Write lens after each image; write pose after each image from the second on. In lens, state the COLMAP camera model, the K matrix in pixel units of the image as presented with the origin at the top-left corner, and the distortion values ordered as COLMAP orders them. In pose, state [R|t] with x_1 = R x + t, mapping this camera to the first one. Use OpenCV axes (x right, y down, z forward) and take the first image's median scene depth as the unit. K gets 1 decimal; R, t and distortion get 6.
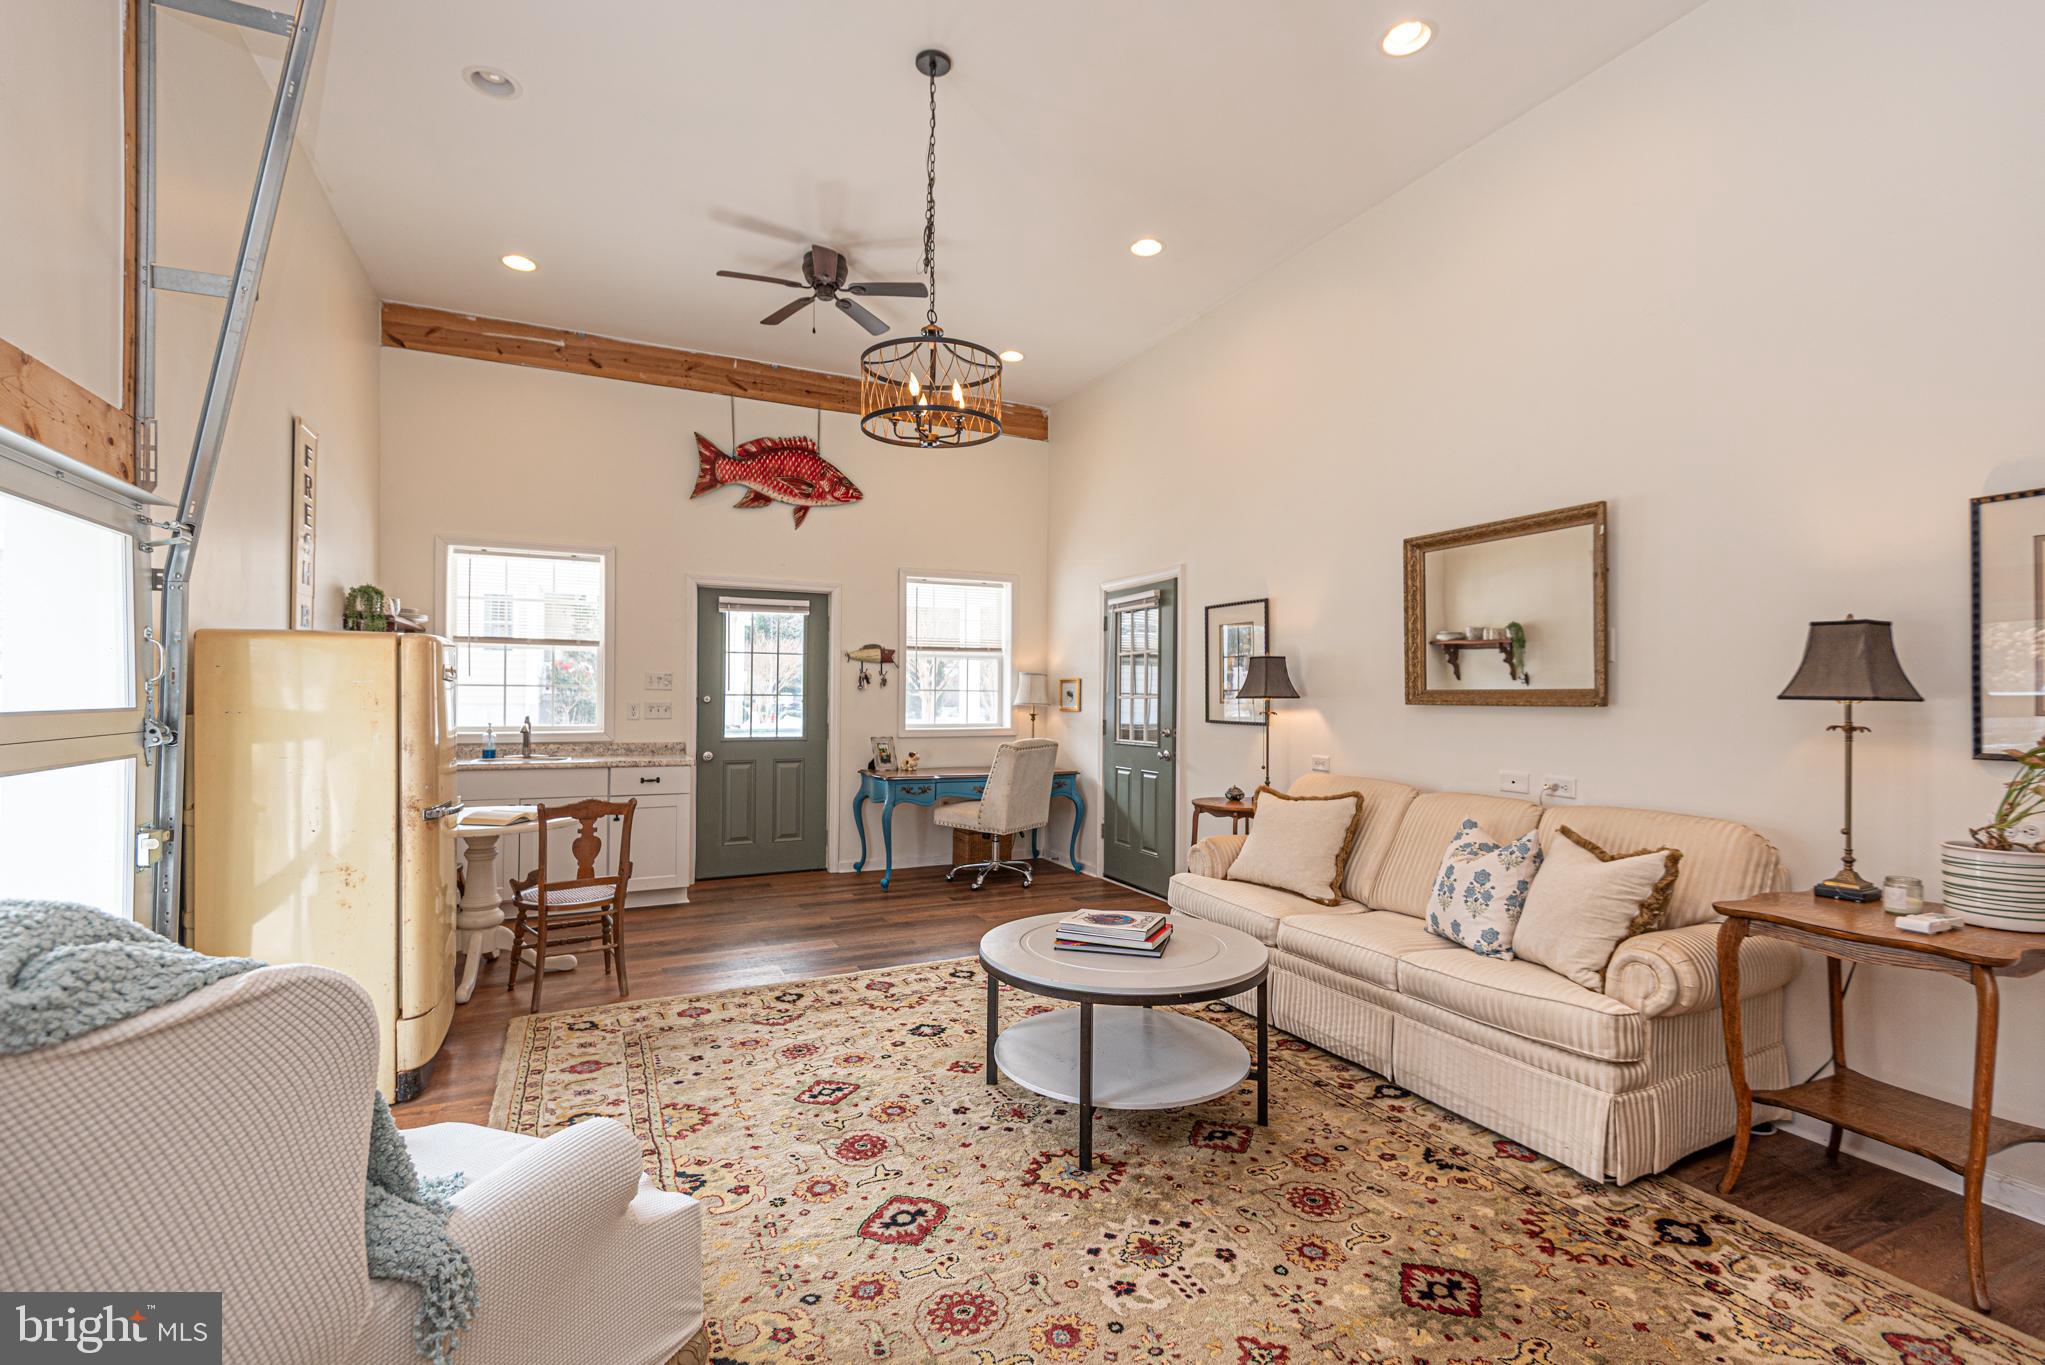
lens RADIAL K [[916.3, 0, 1022.5], [0, 916.3, 682.5], [0, 0, 1]] dist [0.036172, 0.000050]
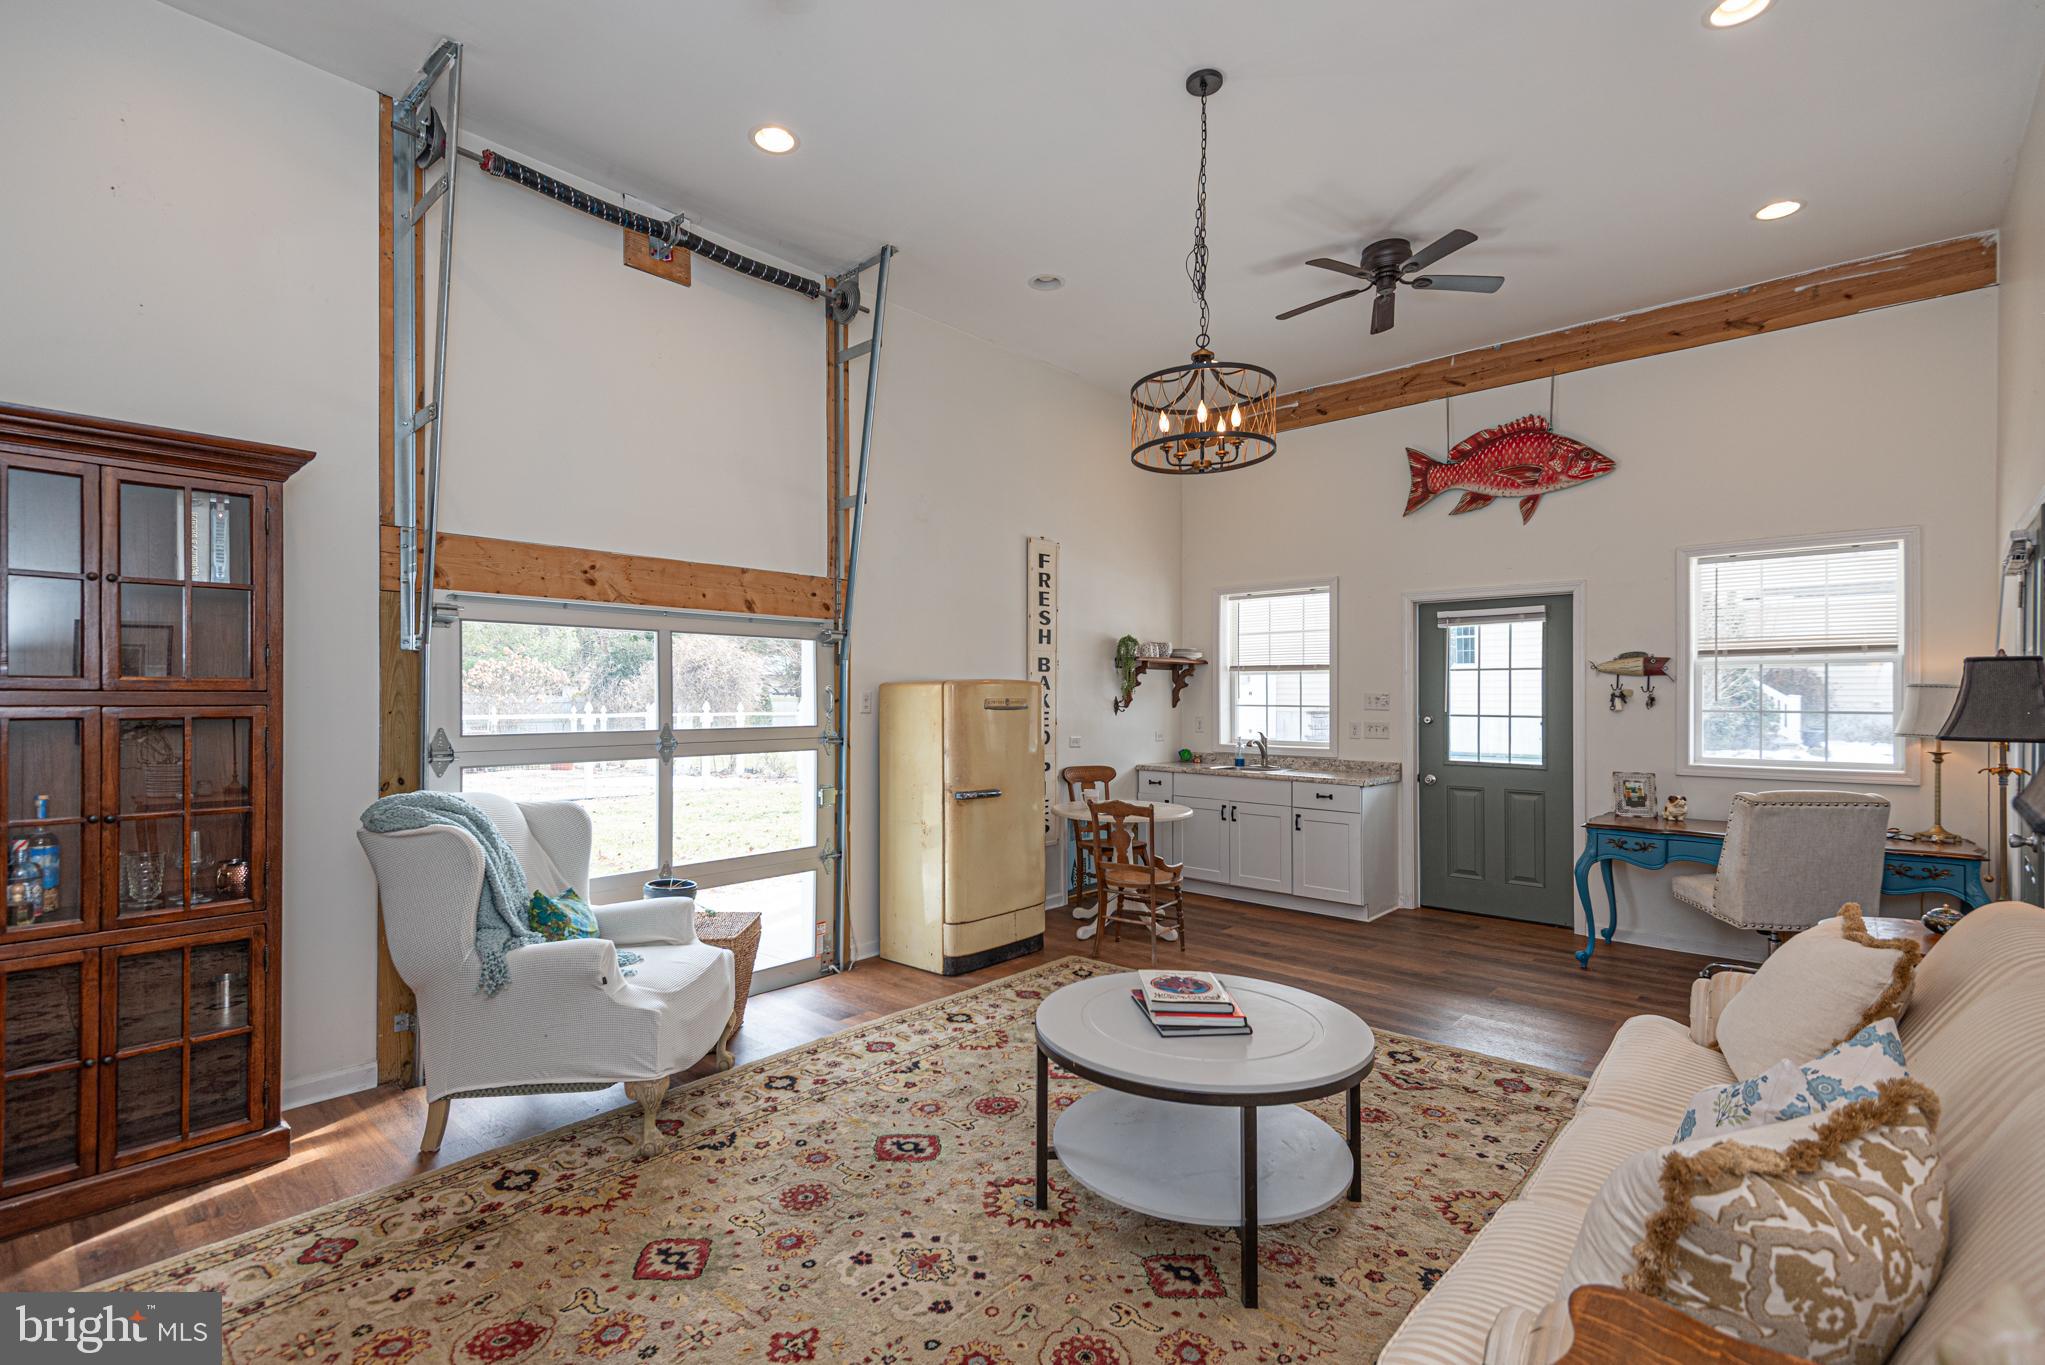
lens RADIAL K [[928.7, 0, 1022.5], [0, 928.7, 682.5], [0, 0, 1]] dist [0.032614, -0.018956]
pose [[0.387064, -0.021561, -0.921801, 0.489766], [0.012013, 0.999760, -0.018341, -0.010089], [0.921975, -0.003975, 0.387230, 0.290175]]
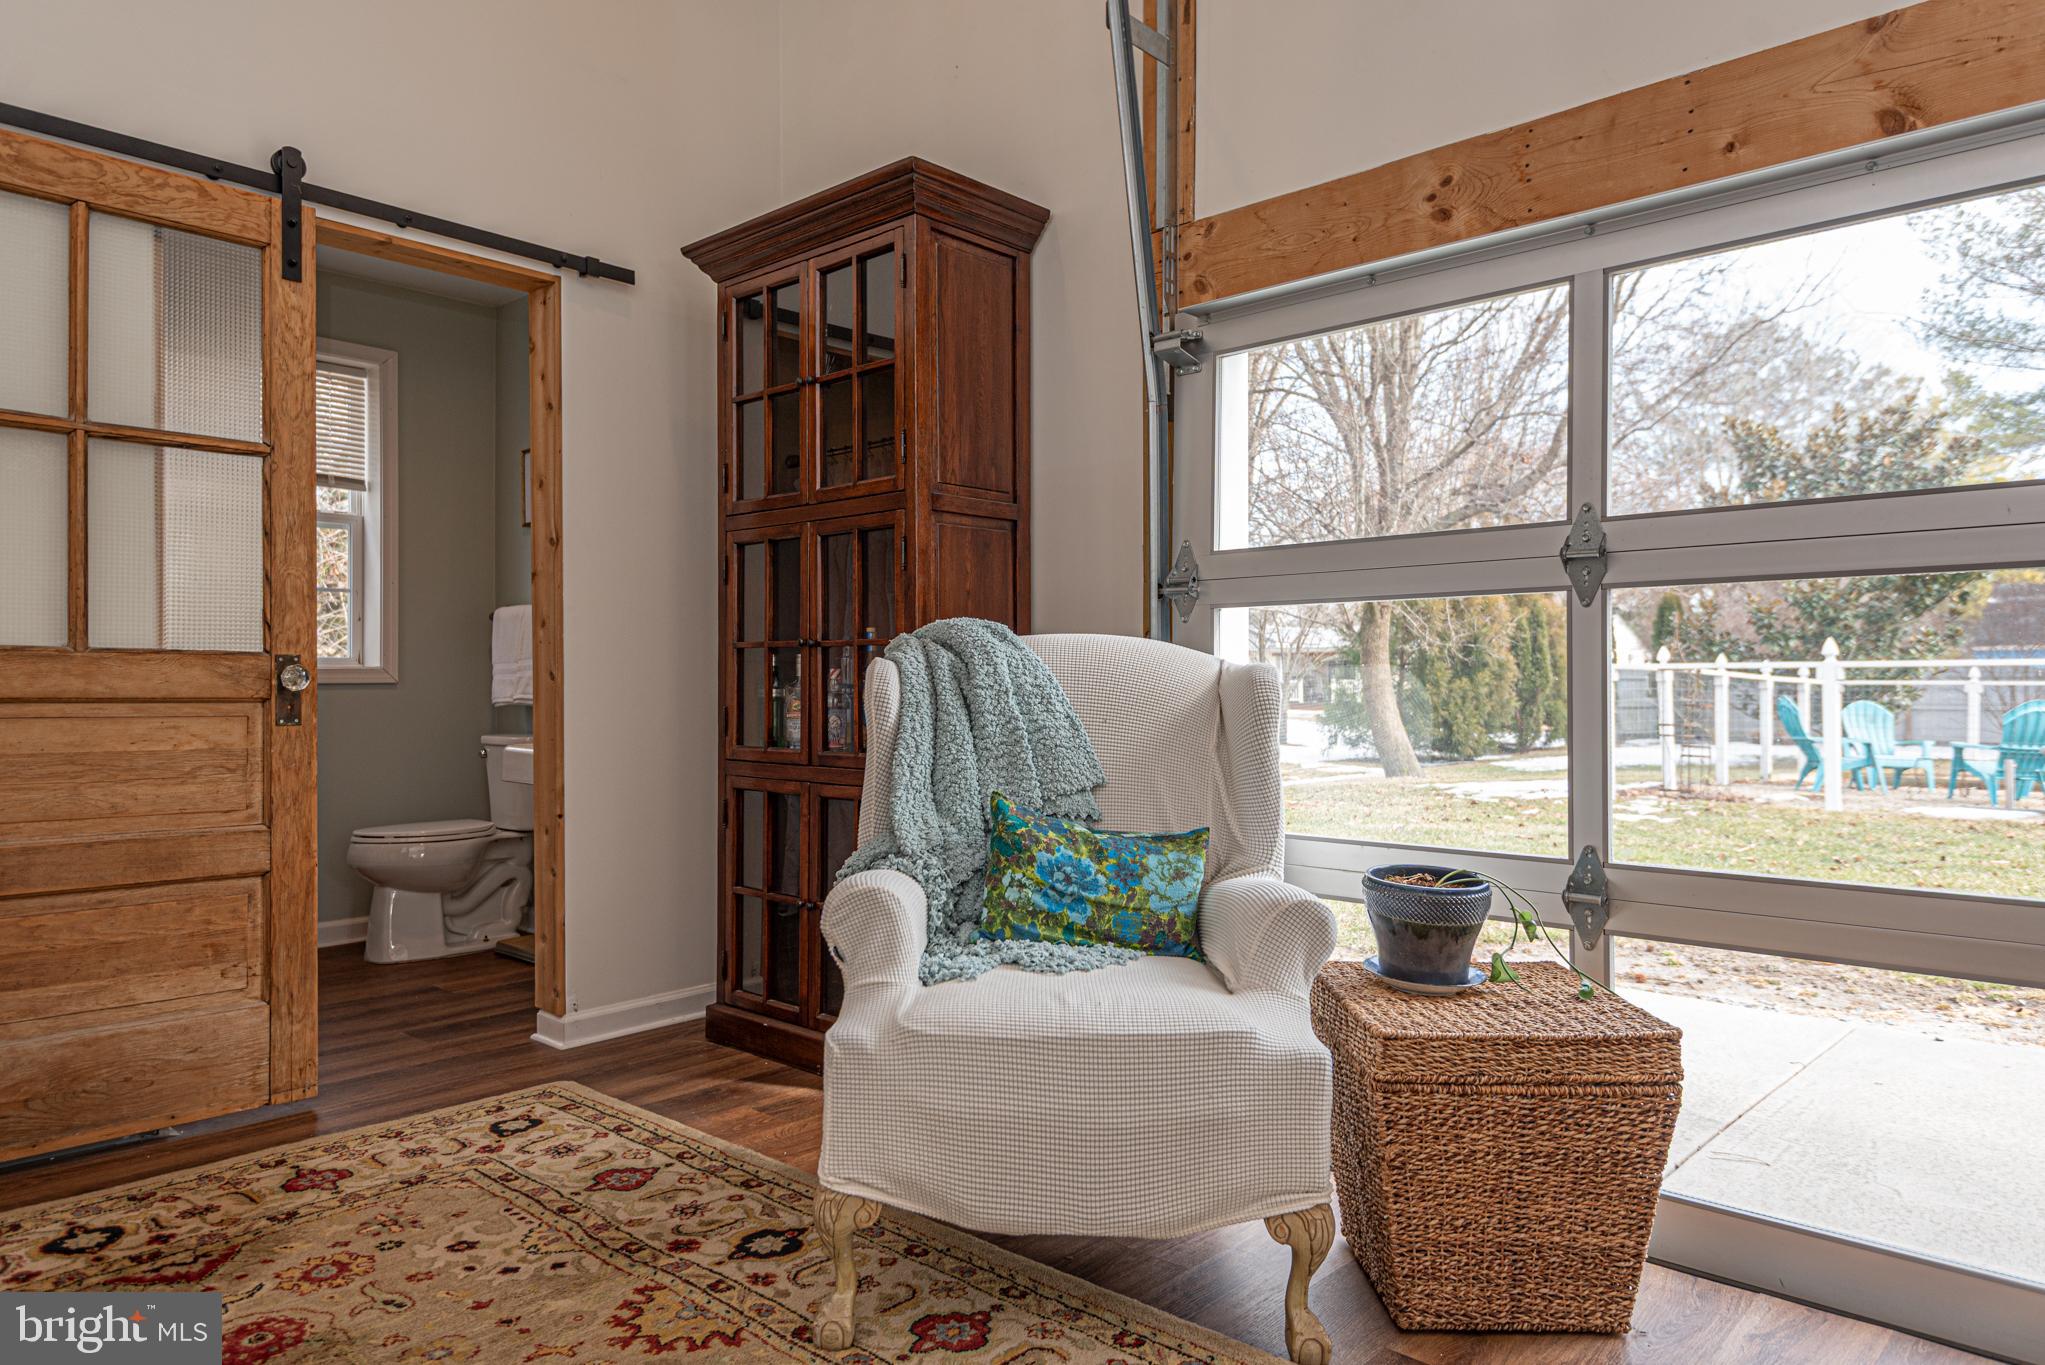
lens RADIAL K [[1314.1, 0, 1022.5], [0, 1314.1, 682.5], [0, 0, 1]] dist [0.018203, -0.002450]
pose [[-0.928139, -0.005353, -0.372196, -0.018803], [0.000799, 0.999866, -0.016371, 0.076079], [0.372233, -0.015492, -0.928010, 0.665583]]
